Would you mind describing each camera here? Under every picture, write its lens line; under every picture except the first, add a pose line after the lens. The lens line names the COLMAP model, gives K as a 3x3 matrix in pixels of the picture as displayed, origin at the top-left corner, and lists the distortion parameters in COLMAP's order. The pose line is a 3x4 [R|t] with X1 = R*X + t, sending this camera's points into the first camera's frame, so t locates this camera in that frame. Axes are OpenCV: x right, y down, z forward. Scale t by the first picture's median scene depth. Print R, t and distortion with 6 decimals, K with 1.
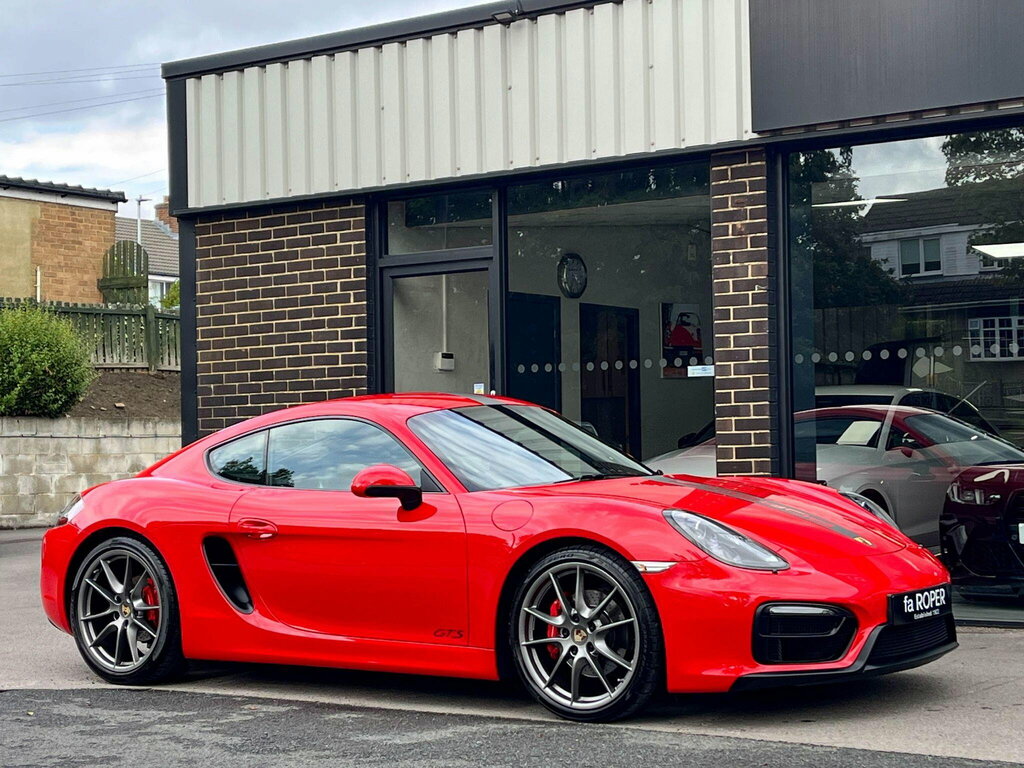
lens RADIAL K [[1862.5, 0, 511.5], [0, 1862.5, 386.1], [0, 0, 1]] dist [0.144264, 0.000000]
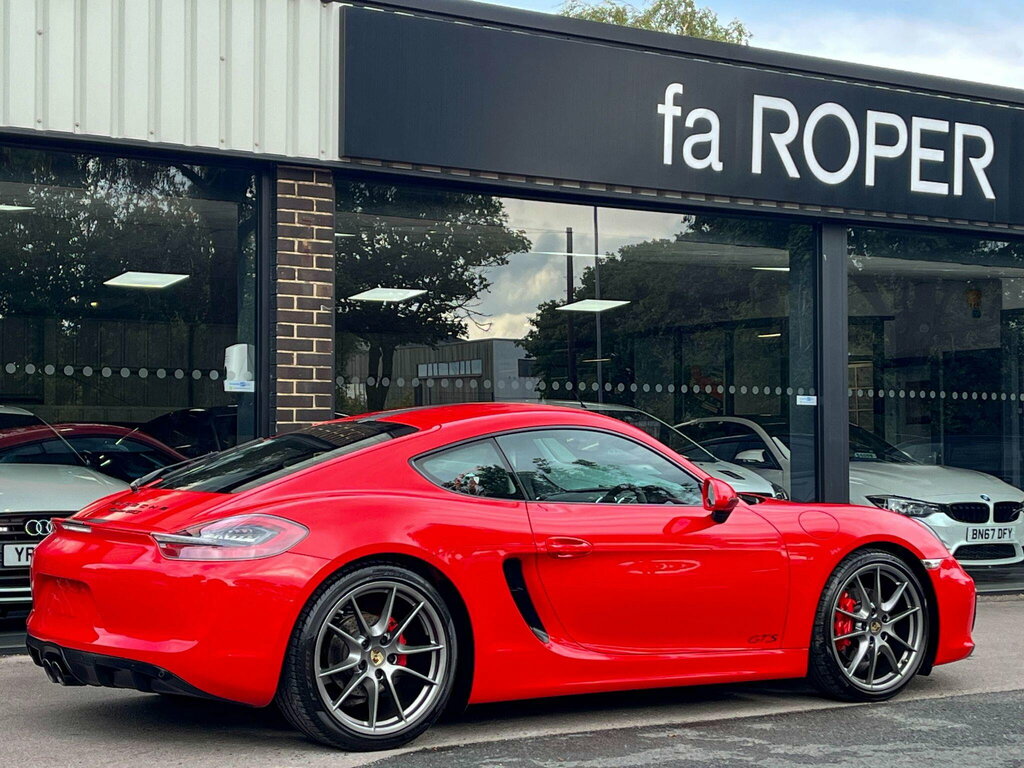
lens RADIAL K [[1862.5, 0, 509.4], [0, 1862.5, 387.5], [0, 0, 1]] dist [0.144264, 0.000000]
pose [[0.348830, 0.054161, 0.935620, -0.770730], [-0.035902, 0.998368, -0.044408, 0.031220], [-0.936498, -0.018100, 0.350205, 0.551352]]
